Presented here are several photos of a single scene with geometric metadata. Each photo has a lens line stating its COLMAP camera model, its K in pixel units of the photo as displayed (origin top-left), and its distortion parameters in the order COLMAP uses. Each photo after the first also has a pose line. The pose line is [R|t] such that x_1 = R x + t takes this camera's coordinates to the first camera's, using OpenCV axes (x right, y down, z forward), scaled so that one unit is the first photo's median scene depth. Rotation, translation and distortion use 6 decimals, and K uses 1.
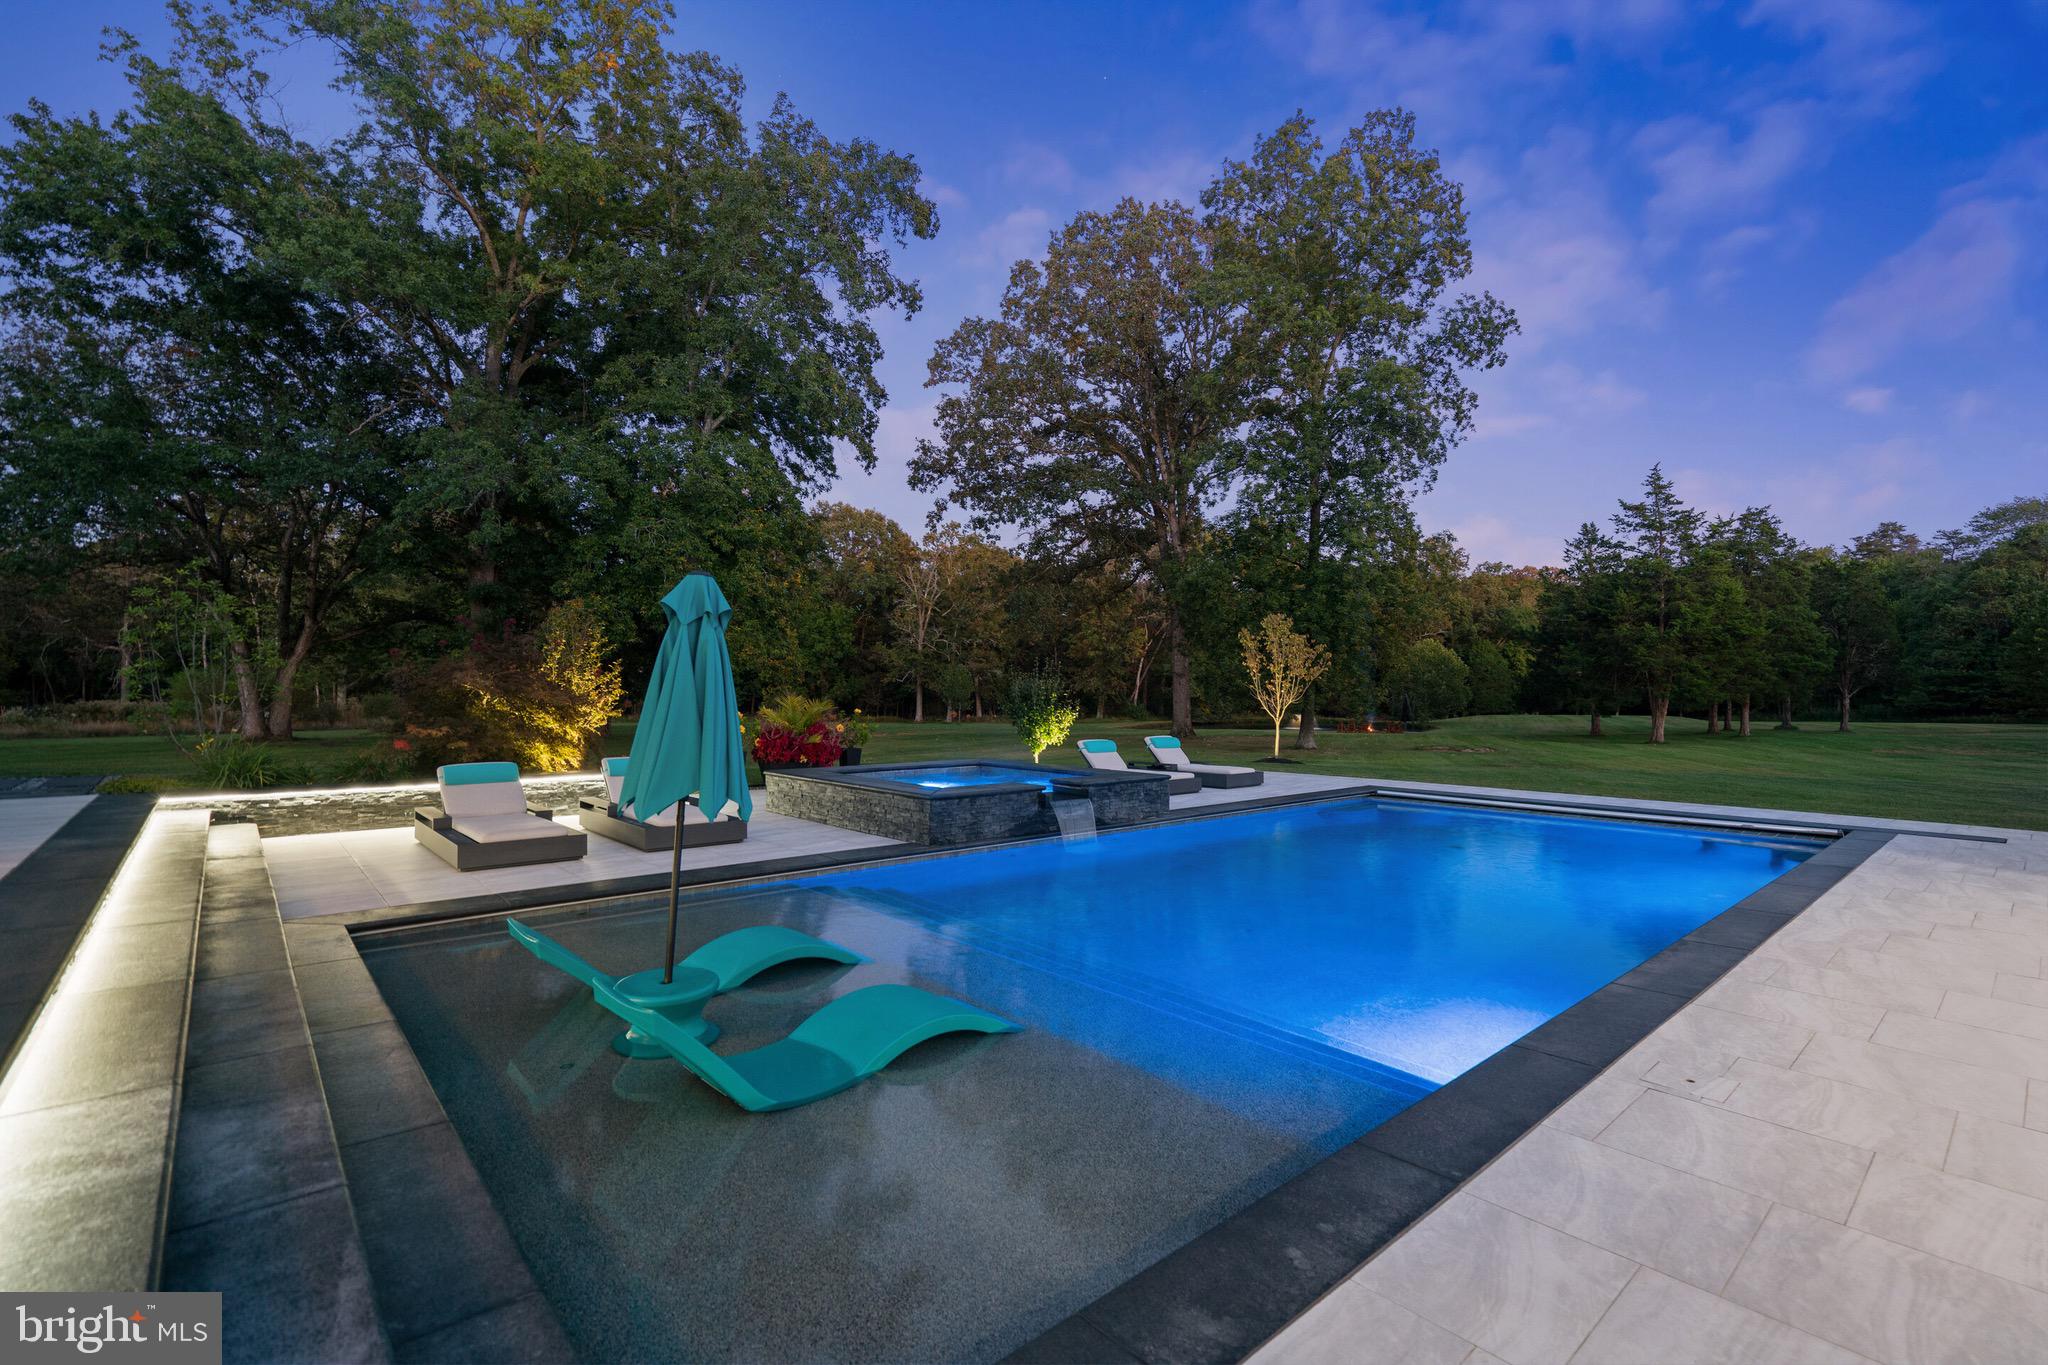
lens RADIAL K [[937.7, 0, 1030.5], [0, 937.7, 689.6], [0, 0, 1]] dist [-0.003018, 0.000704]
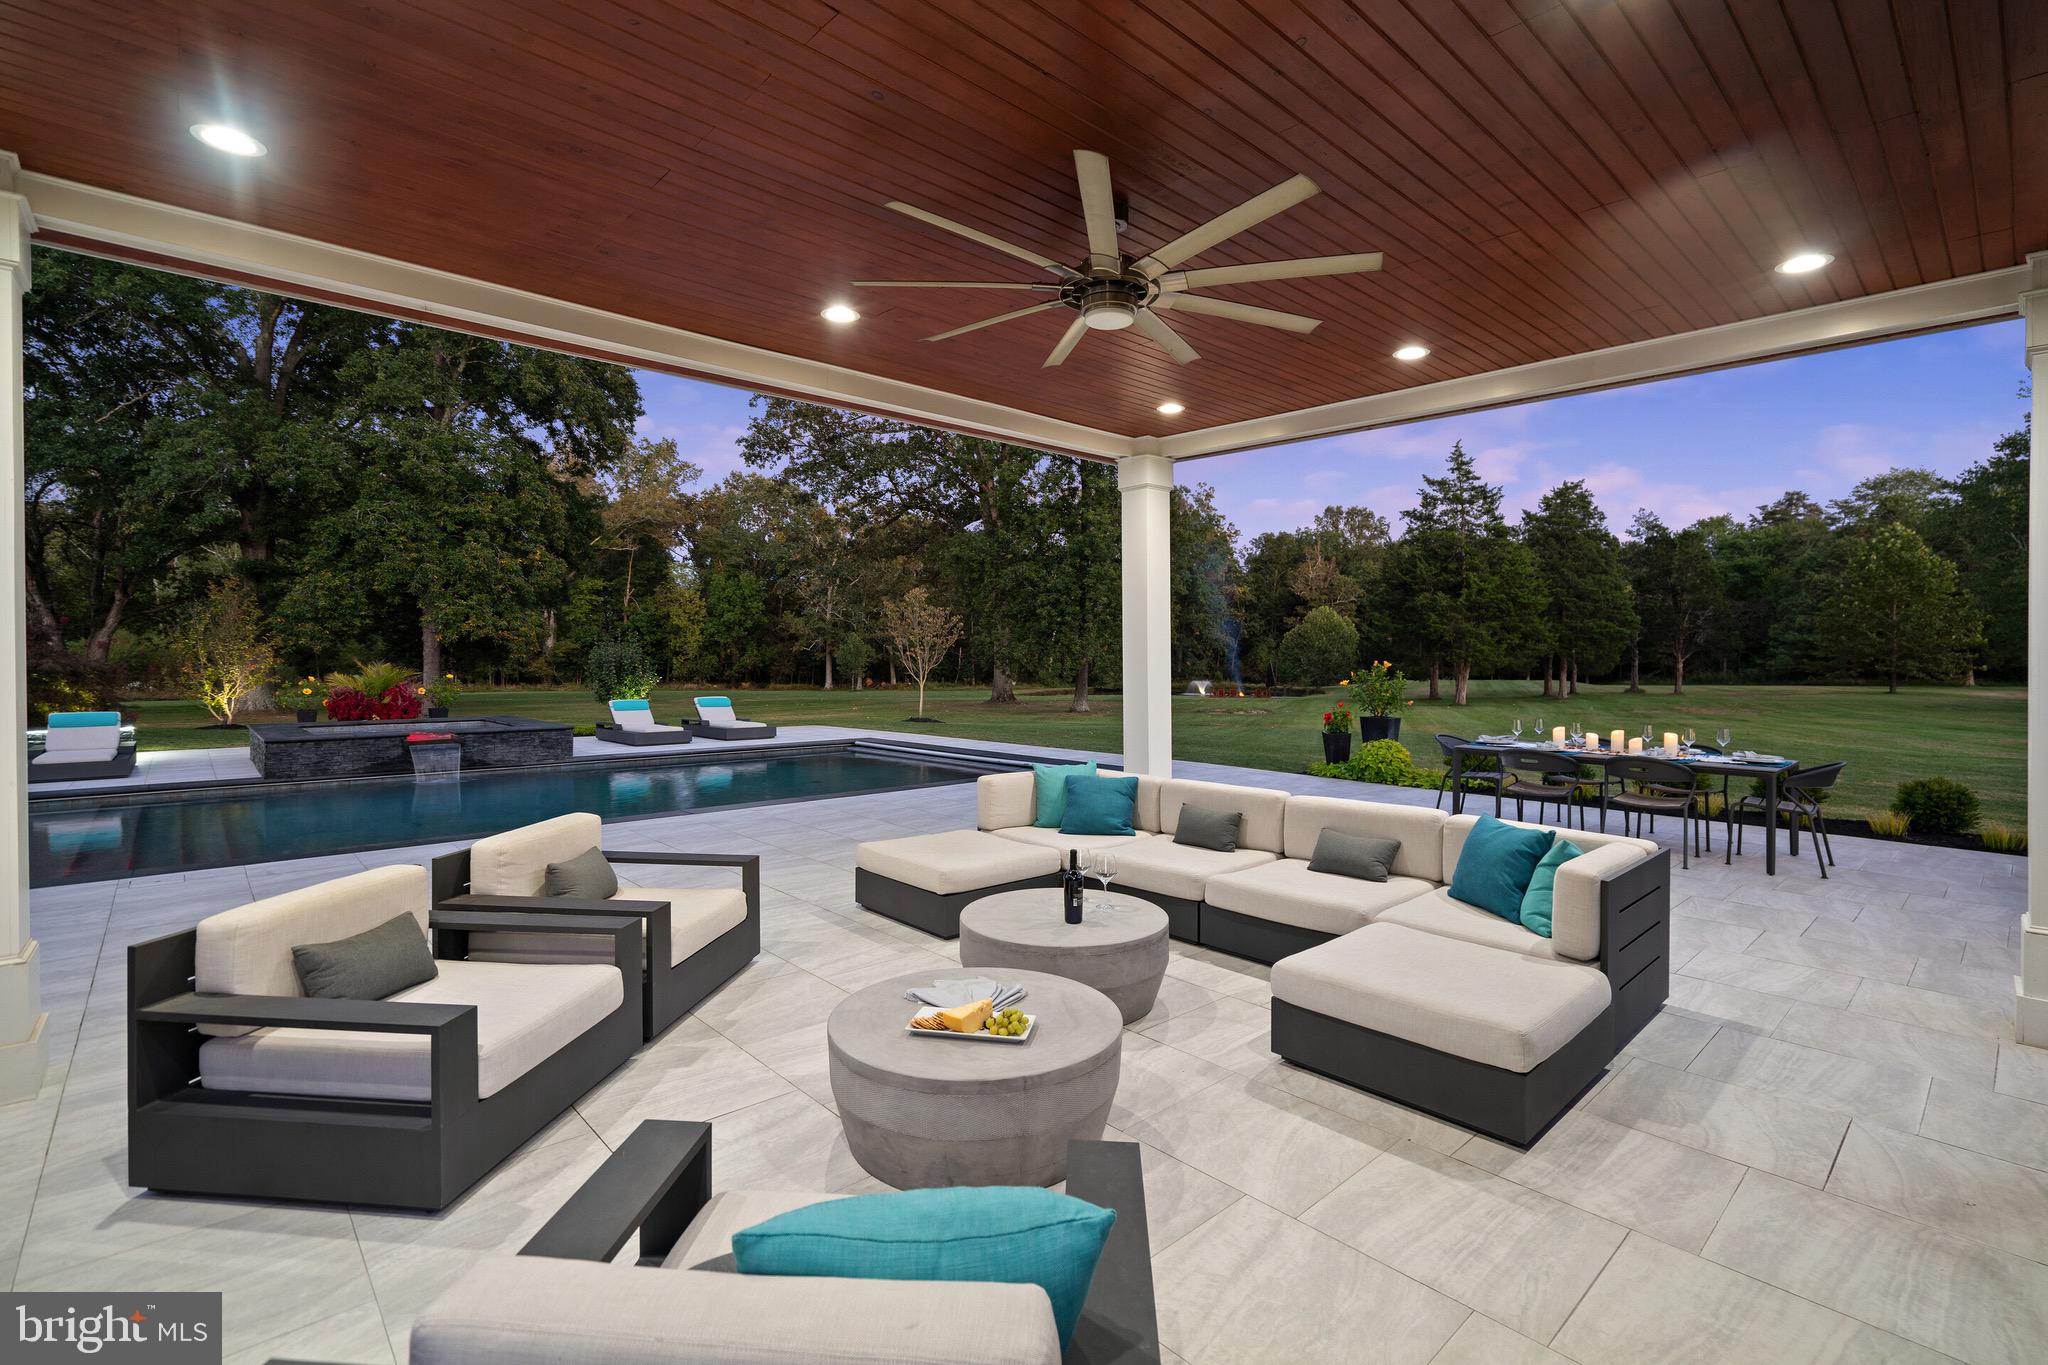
lens RADIAL K [[937.7, 0, 1024.3], [0, 937.7, 671.6], [0, 0, 1]] dist [-0.003018, 0.000704]
pose [[0.999779, -0.004254, 0.020590, 0.141489], [0.003940, 0.999876, 0.015261, 0.000678], [-0.020652, -0.015177, 0.999672, -0.046079]]
